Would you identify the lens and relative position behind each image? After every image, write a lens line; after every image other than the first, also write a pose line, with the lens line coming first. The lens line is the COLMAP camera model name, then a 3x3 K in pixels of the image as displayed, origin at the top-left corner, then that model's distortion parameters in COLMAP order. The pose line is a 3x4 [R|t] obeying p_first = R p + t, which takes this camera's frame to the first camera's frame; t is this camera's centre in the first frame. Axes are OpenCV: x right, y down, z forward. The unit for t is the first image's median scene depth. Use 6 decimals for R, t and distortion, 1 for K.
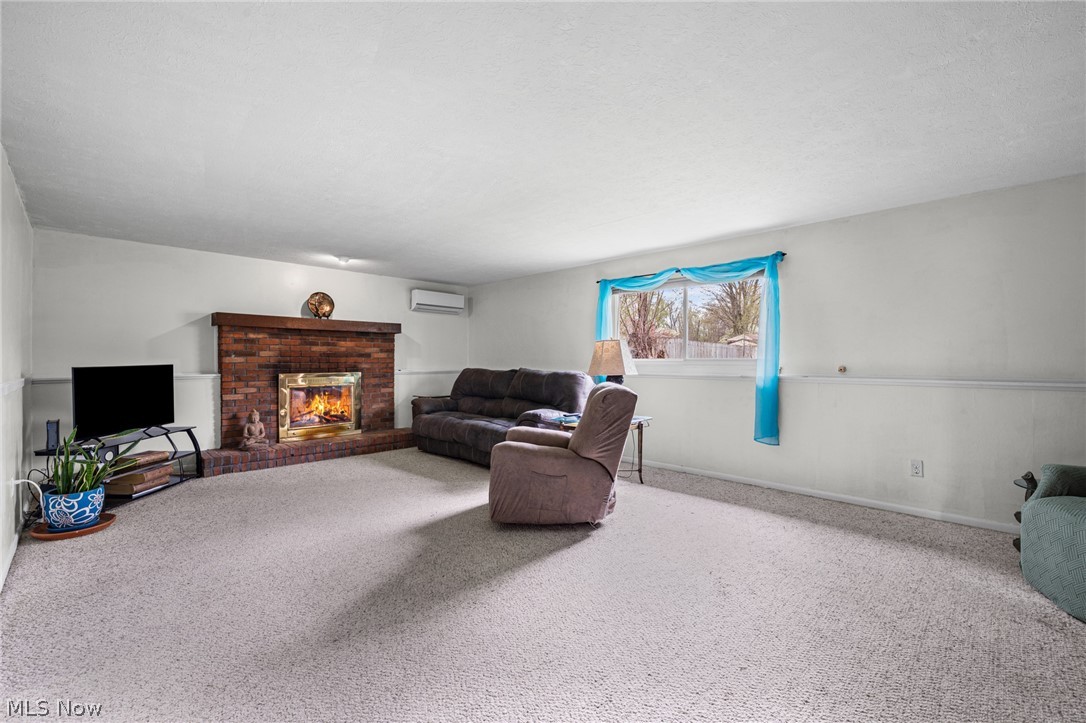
lens RADIAL K [[442.4, 0, 536.8], [0, 442.4, 356.2], [0, 0, 1]] dist [0.000163, 0.000095]
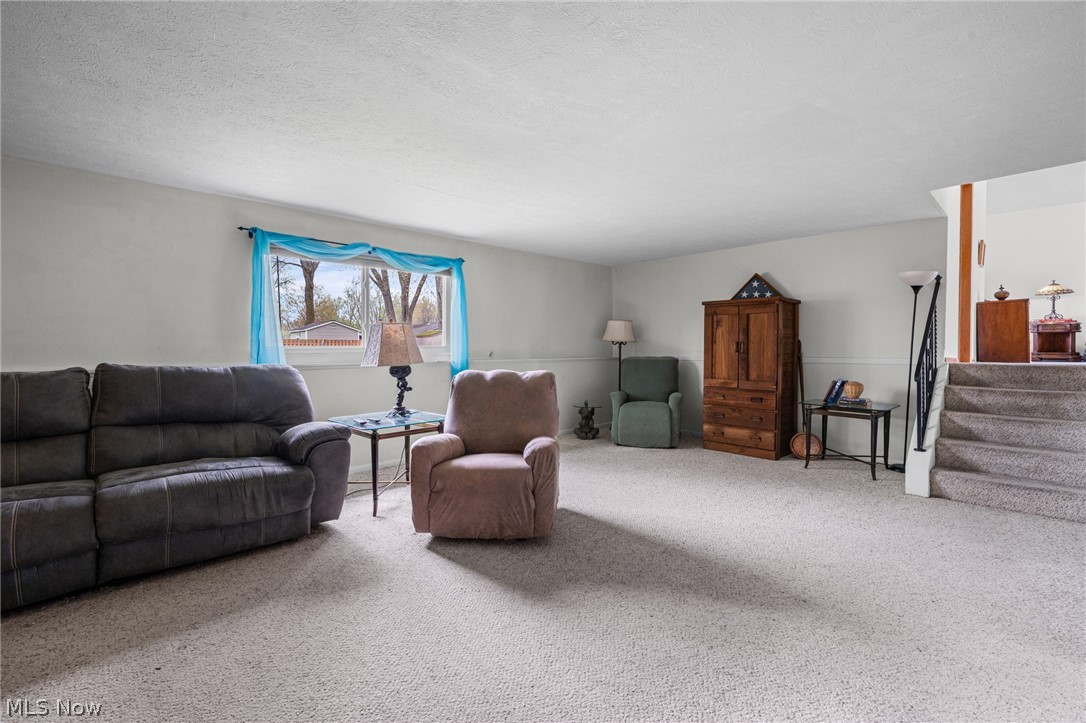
lens RADIAL K [[468.2, 0, 540.8], [0, 468.2, 356.8], [0, 0, 1]] dist [0.000213, -0.000051]
pose [[0.055945, -0.018379, 0.998265, -0.720585], [-0.005787, 0.999808, 0.018731, 0.009177], [-0.998417, -0.006825, 0.055828, 0.701336]]
